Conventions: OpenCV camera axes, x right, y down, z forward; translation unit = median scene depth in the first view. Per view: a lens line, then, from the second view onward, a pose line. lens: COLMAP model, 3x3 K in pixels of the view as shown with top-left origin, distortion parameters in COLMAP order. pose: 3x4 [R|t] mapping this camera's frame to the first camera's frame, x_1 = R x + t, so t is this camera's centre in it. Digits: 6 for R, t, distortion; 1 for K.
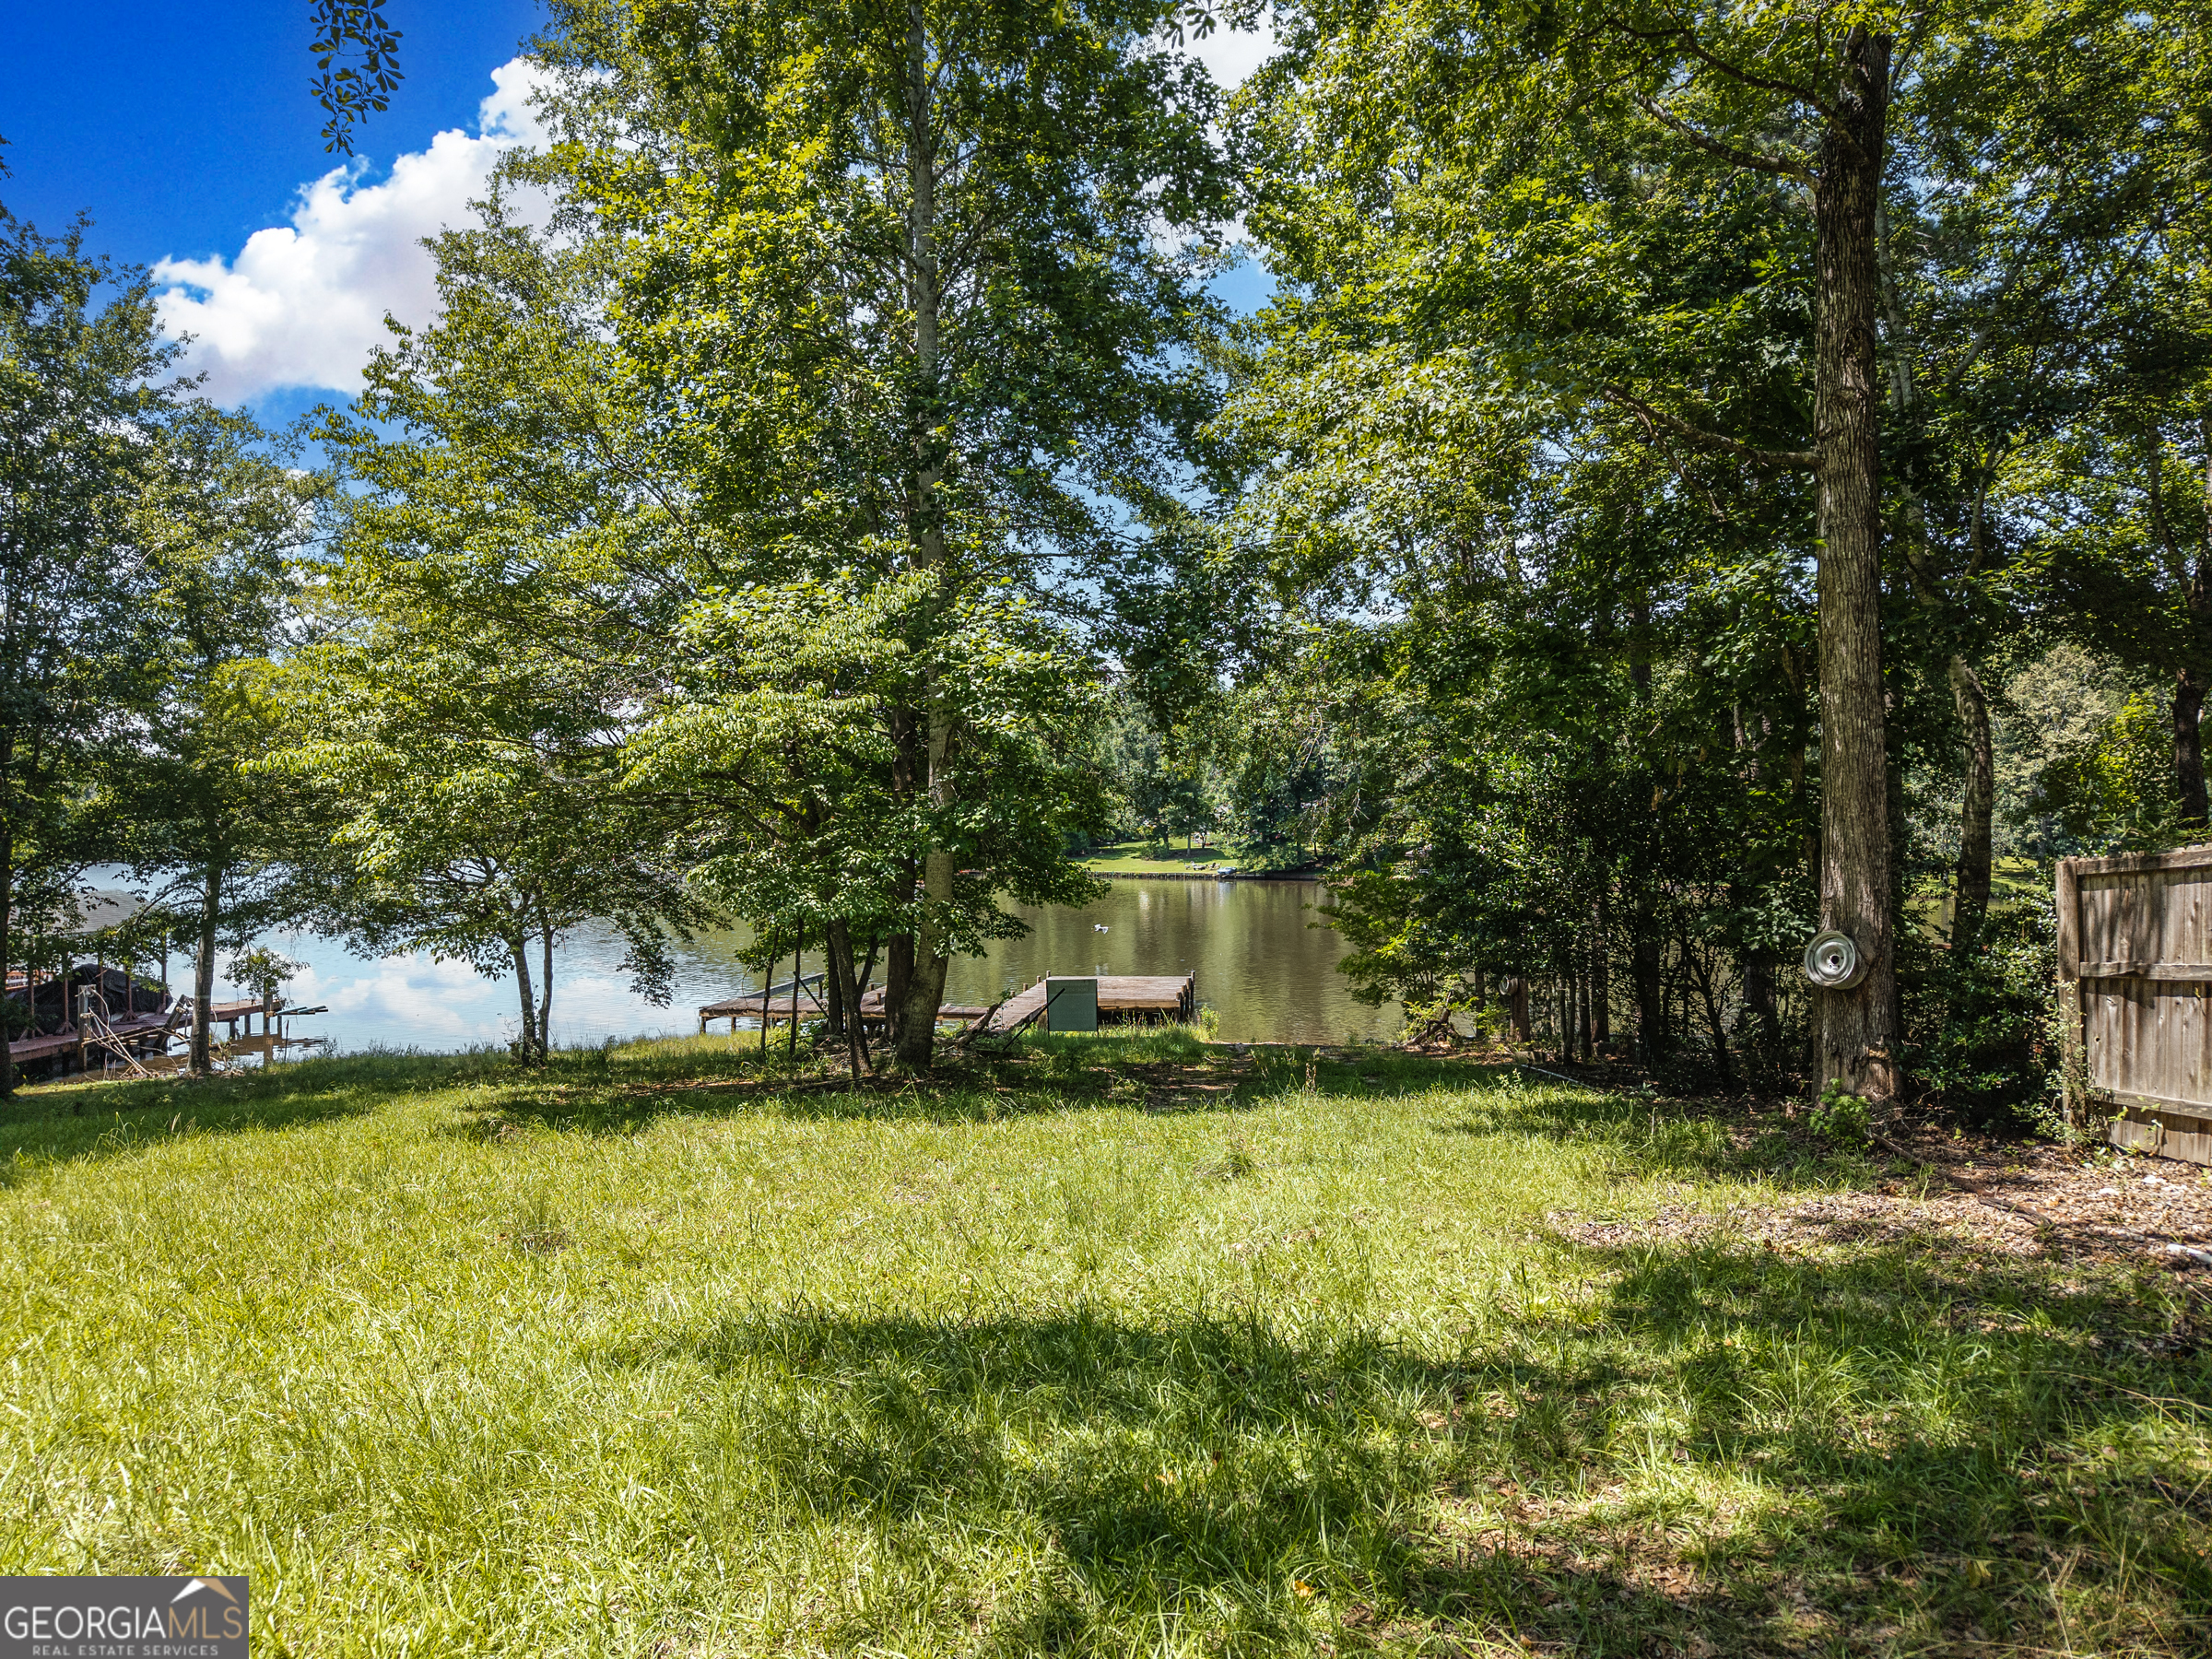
lens RADIAL K [[1521.9, 0, 1109.6], [0, 1521.9, 830.3], [0, 0, 1]] dist [0.037823, -0.025698]
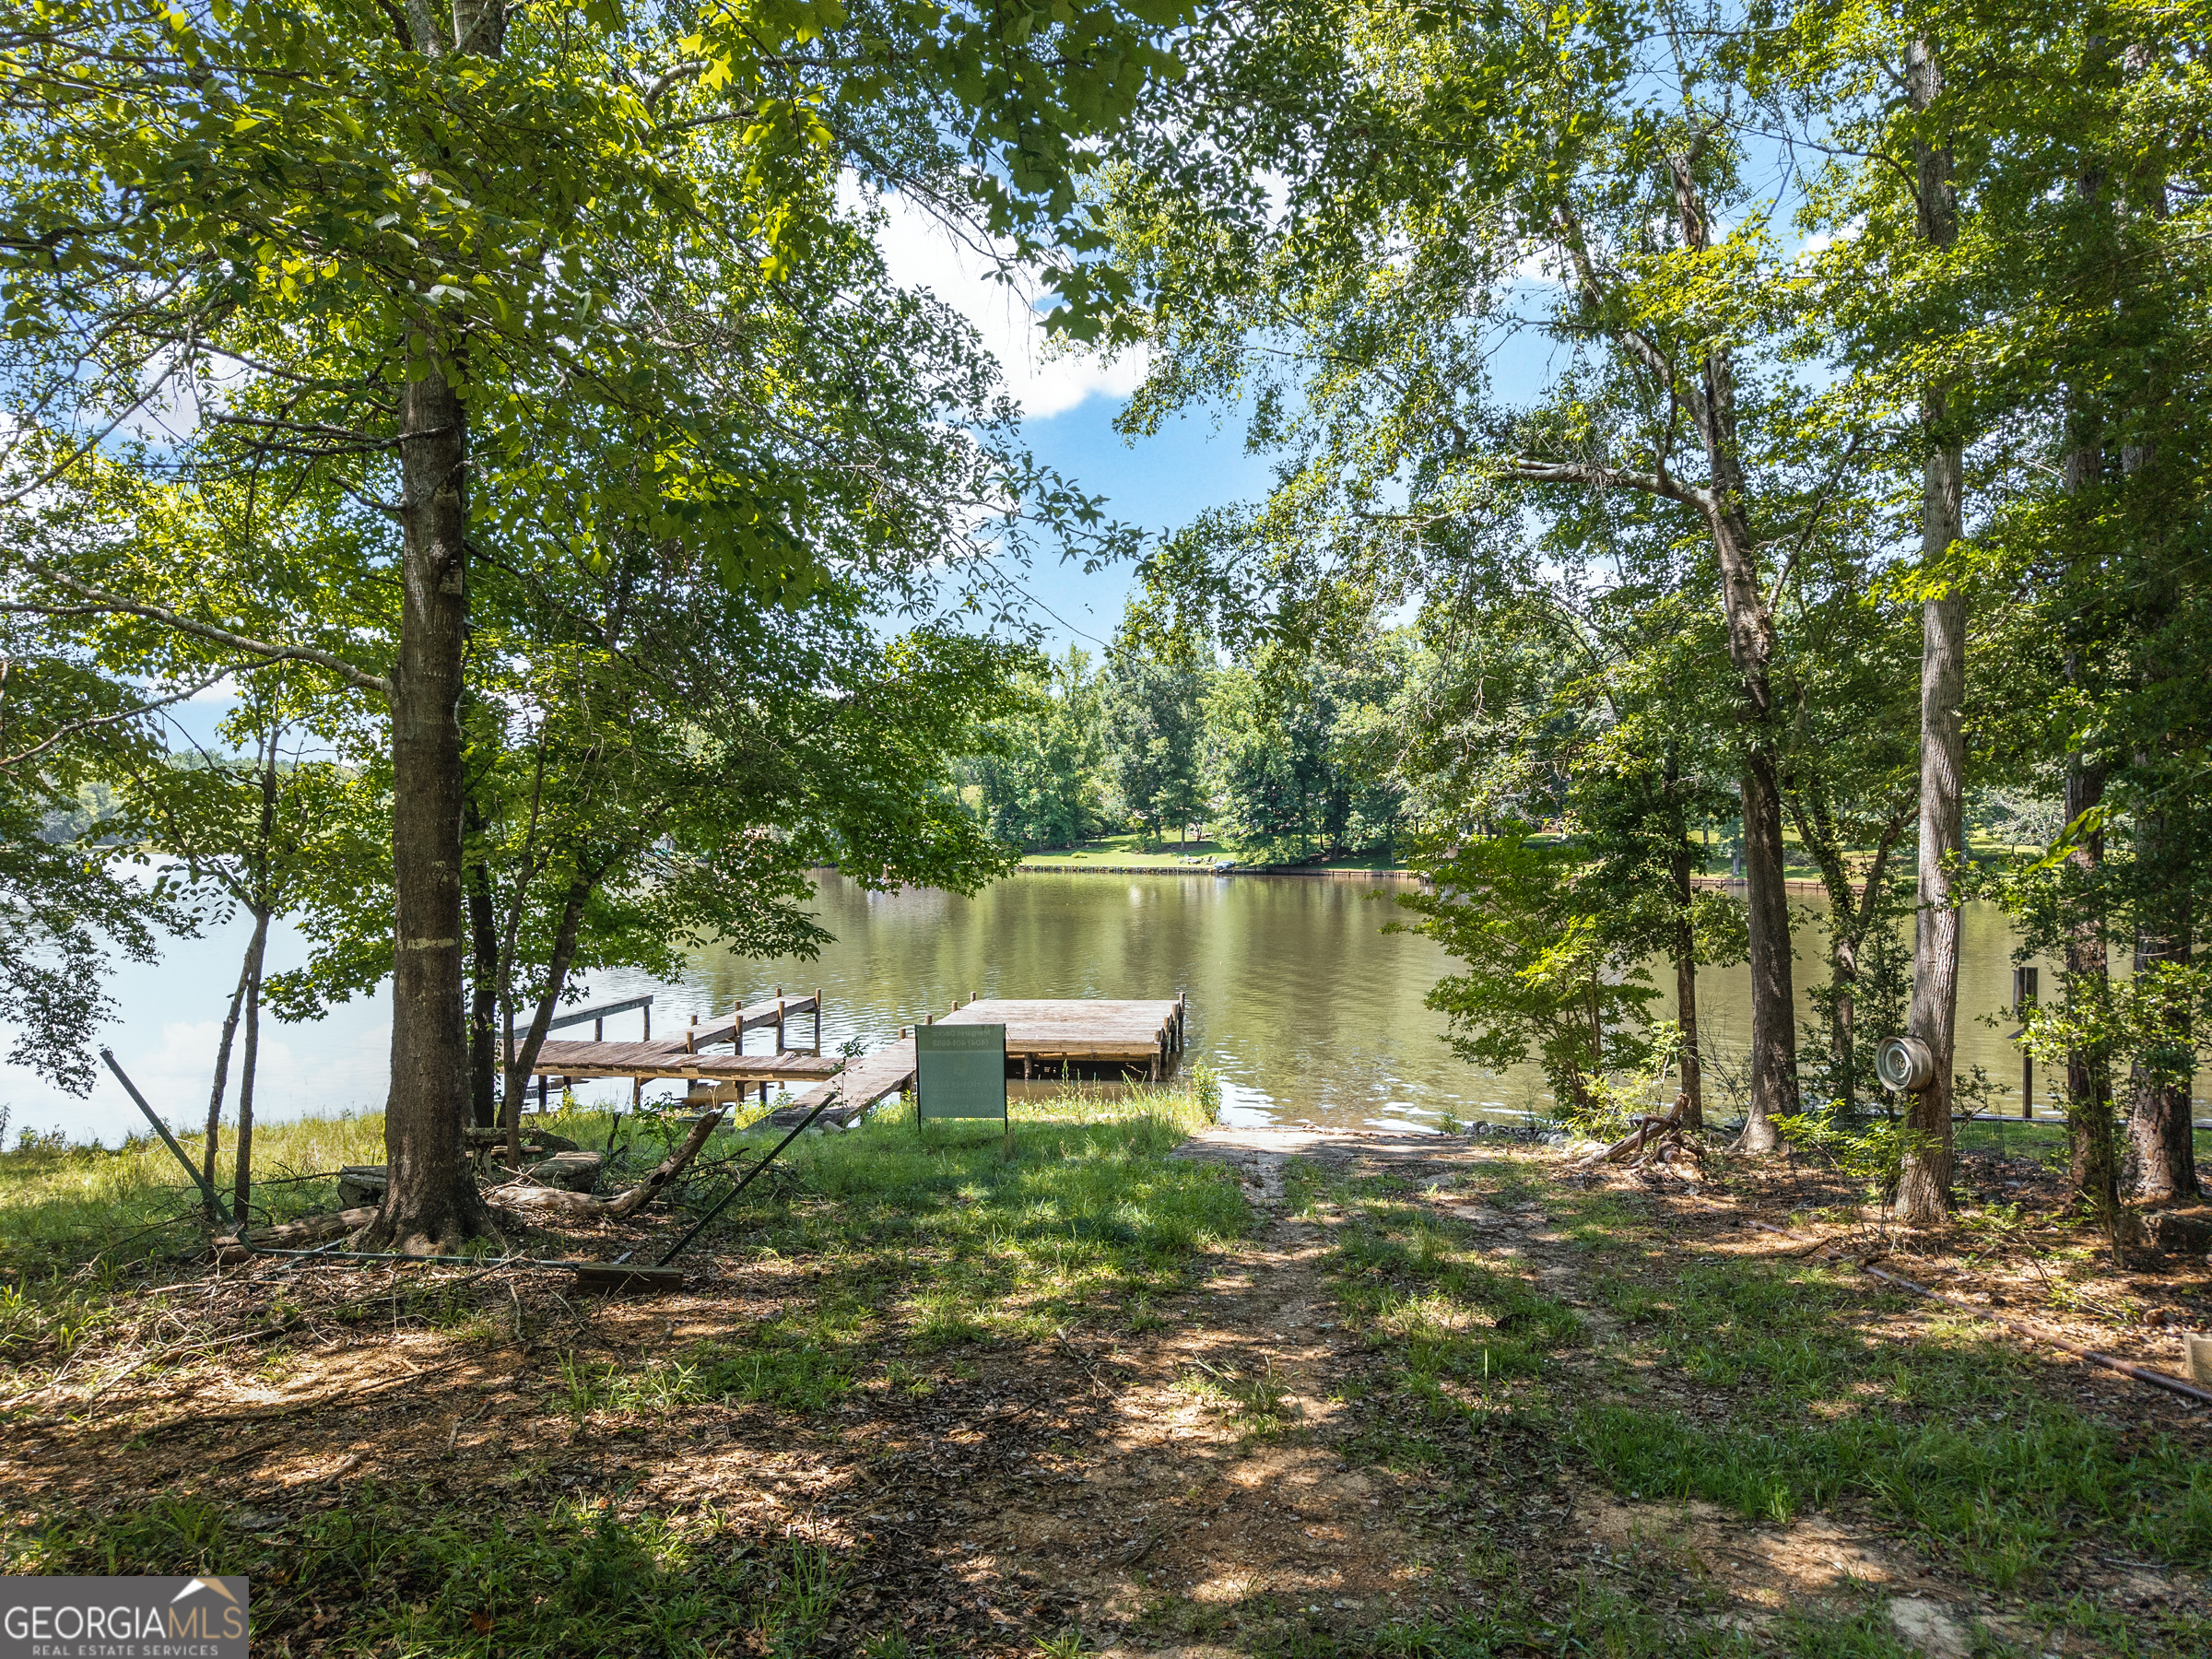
lens RADIAL K [[1521.9, 0, 1099.9], [0, 1521.9, 827.6], [0, 0, 1]] dist [0.037823, -0.025698]
pose [[0.999994, 0.000289, -0.003552, 0.005712], [-0.000294, 0.999999, -0.001338, 0.005394], [0.003551, 0.001339, 0.999993, 0.088374]]
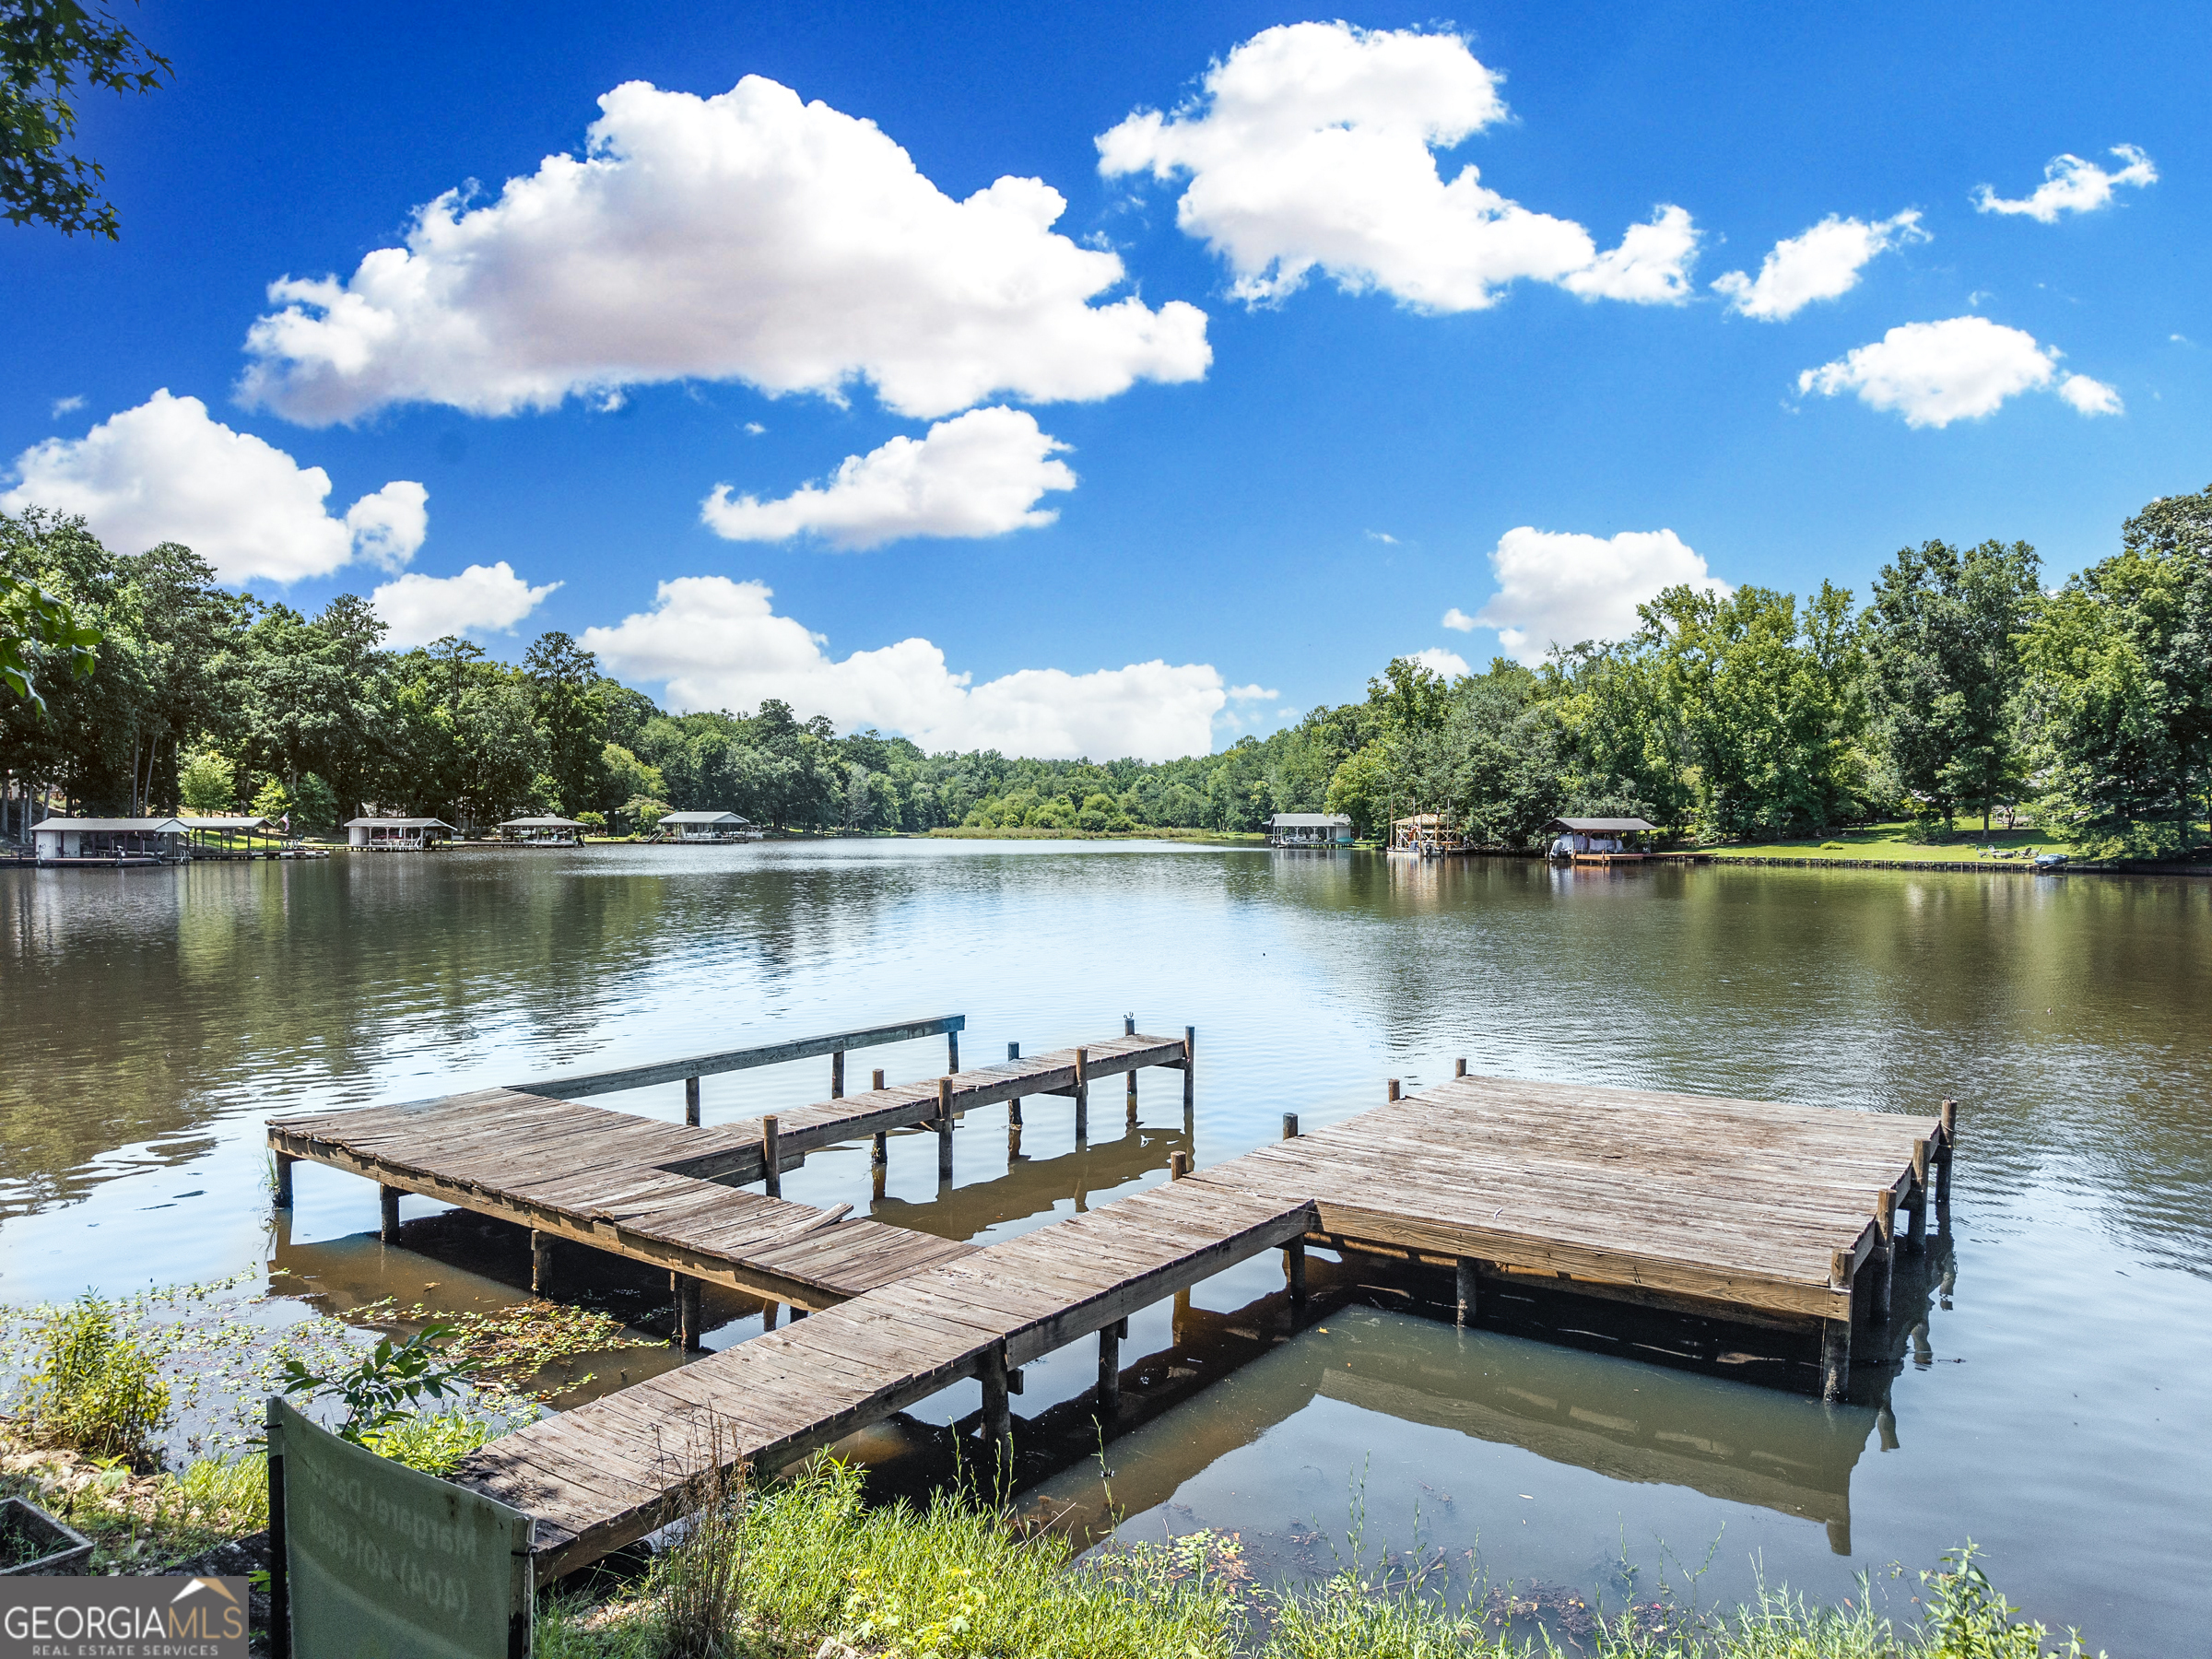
lens RADIAL K [[1521.9, 0, 1098.9], [0, 1521.9, 835.0], [0, 0, 1]] dist [0.037823, -0.025698]
pose [[0.889694, 0.005914, -0.456519, 0.012902], [-0.003631, 0.999976, 0.005878, 0.013039], [0.456543, -0.003572, 0.889694, 0.201532]]
